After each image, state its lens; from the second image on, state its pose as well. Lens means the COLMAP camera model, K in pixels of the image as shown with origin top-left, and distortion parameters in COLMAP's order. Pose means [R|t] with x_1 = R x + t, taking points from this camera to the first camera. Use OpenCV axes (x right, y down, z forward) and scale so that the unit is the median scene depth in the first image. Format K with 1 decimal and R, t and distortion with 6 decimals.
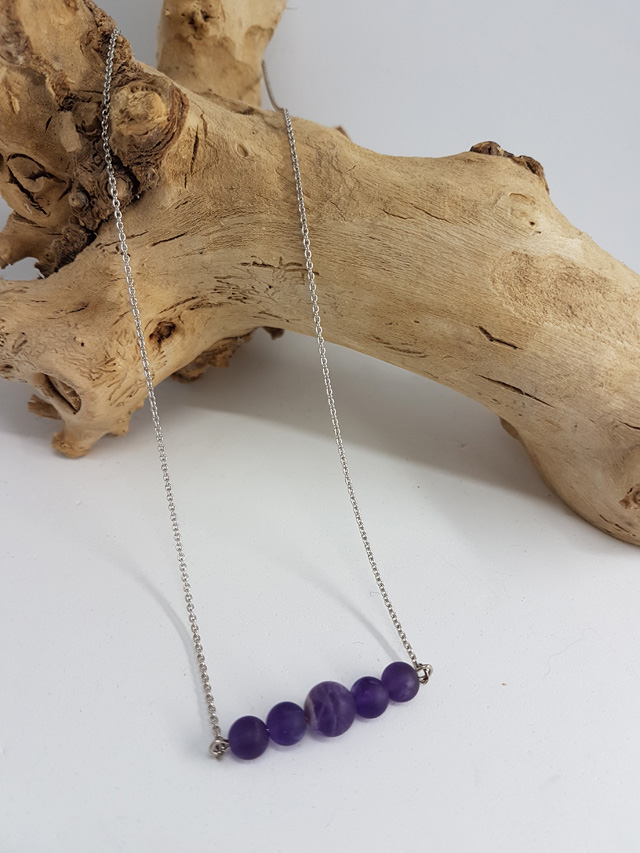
lens RADIAL K [[669.6, 0, 305.9], [0, 669.6, 437.6], [0, 0, 1]] dist [0.223362, -0.553020]
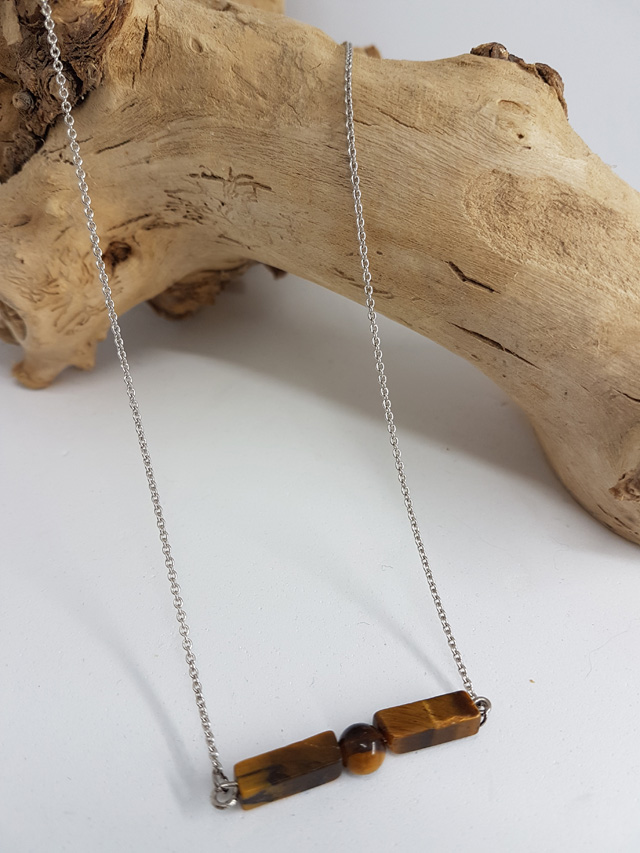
lens RADIAL K [[686.0, 0, 320.2], [0, 686.0, 425.4], [0, 0, 1]] dist [-0.008034, -0.062712]
pose [[0.988805, 0.086883, -0.121312, 0.204480], [-0.083245, 0.995923, 0.034745, 0.017343], [0.123836, -0.024258, 0.992006, 0.149572]]
